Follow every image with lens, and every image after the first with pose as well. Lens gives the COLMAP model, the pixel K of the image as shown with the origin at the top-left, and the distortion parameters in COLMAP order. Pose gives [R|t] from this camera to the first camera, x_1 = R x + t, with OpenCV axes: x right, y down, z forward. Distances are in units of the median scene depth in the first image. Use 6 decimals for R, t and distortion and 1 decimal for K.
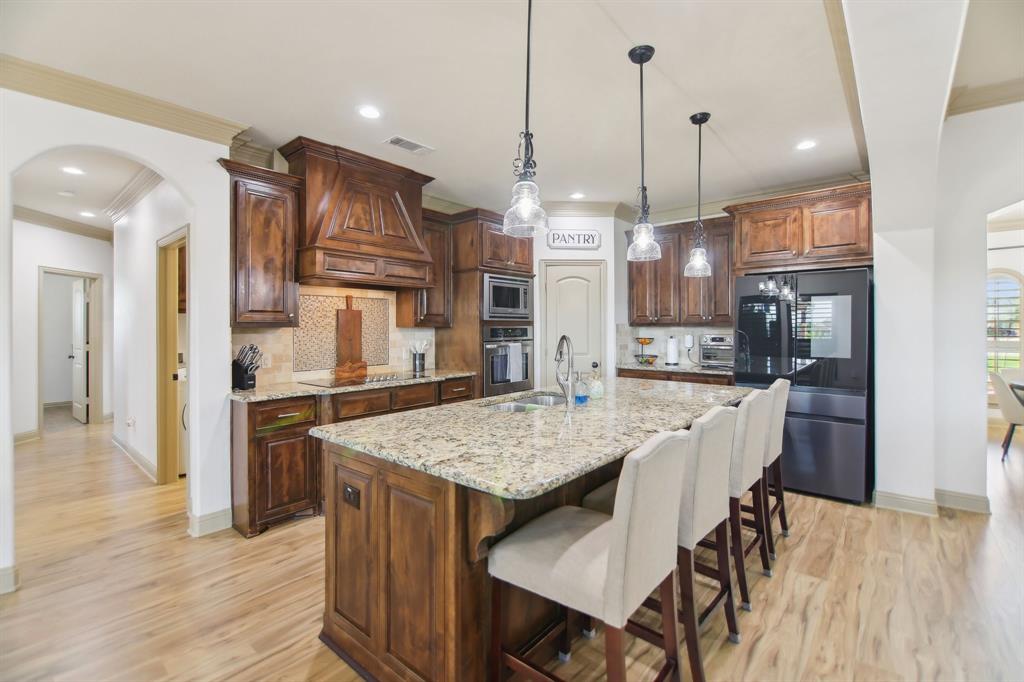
lens RADIAL K [[446.7, 0, 510.4], [0, 446.7, 330.9], [0, 0, 1]] dist [-0.003845, -0.001216]
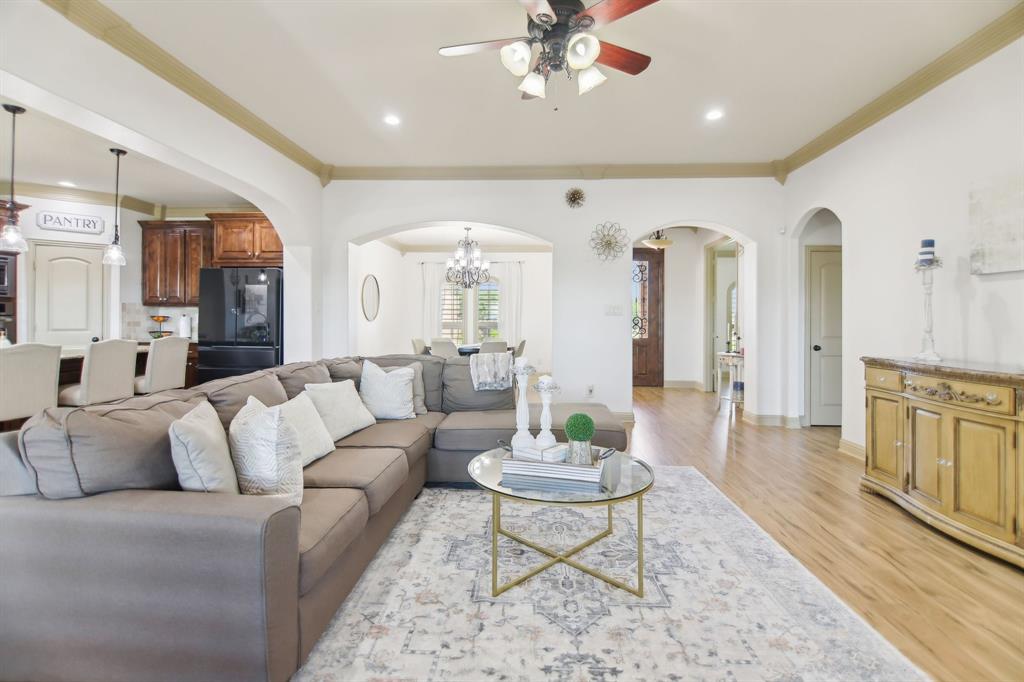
lens RADIAL K [[475.4, 0, 511.2], [0, 475.4, 317.4], [0, 0, 1]] dist [0.010683, -0.017234]
pose [[0.792643, 0.008536, 0.609627, 0.327387], [-0.003286, 0.999947, -0.009728, 0.033588], [-0.609678, 0.005708, 0.792629, -0.613970]]
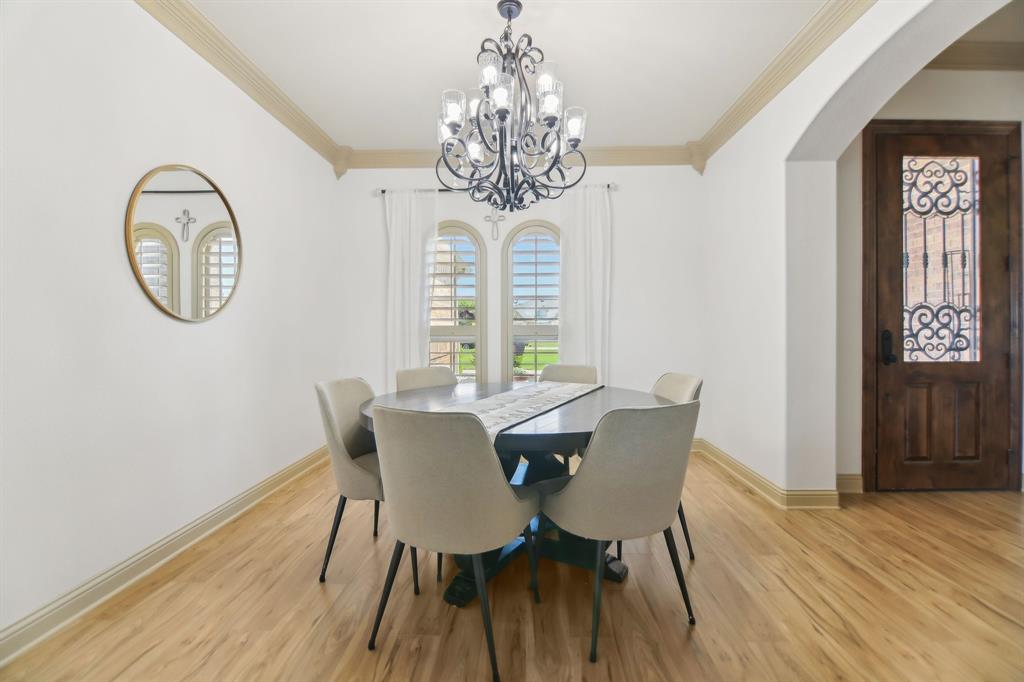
lens RADIAL K [[454.5, 0, 516.7], [0, 454.5, 335.2], [0, 0, 1]] dist [-0.009851, -0.000666]
pose [[0.776583, -0.000016, 0.630015, 0.966659], [0.002874, 0.999990, -0.003518, 0.056692], [-0.630008, 0.004543, 0.776575, 0.487144]]
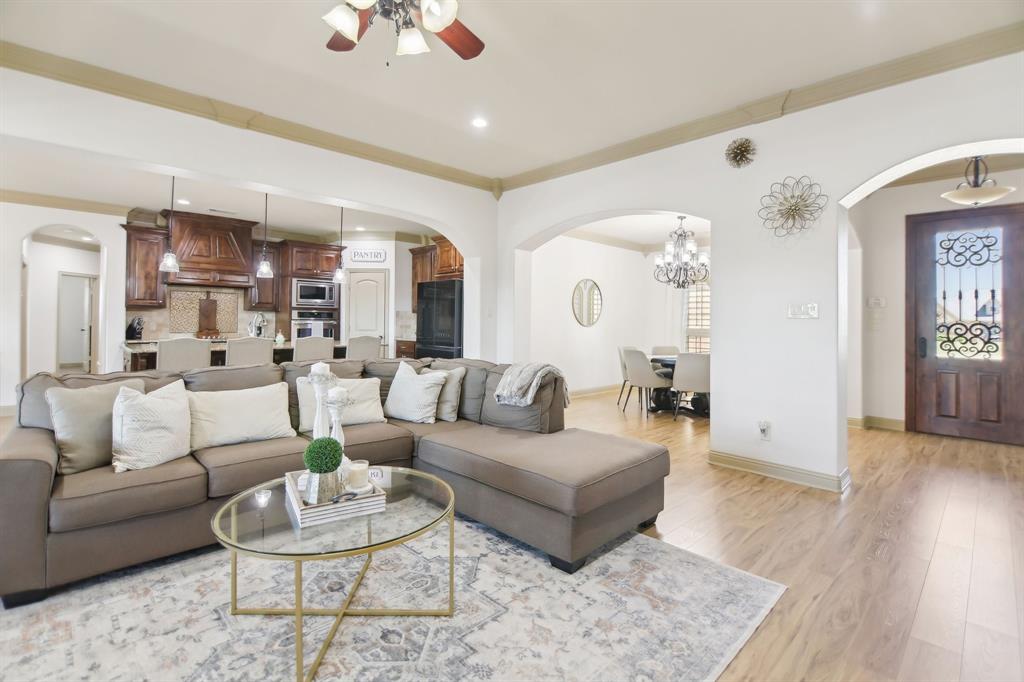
lens RADIAL K [[475.4, 0, 511.2], [0, 475.4, 317.4], [0, 0, 1]] dist [0.010683, -0.017234]
pose [[0.994424, 0.012912, -0.104662, 0.911747], [-0.014894, 0.999724, -0.018184, 0.034035], [0.104398, 0.019642, 0.994342, -0.645514]]
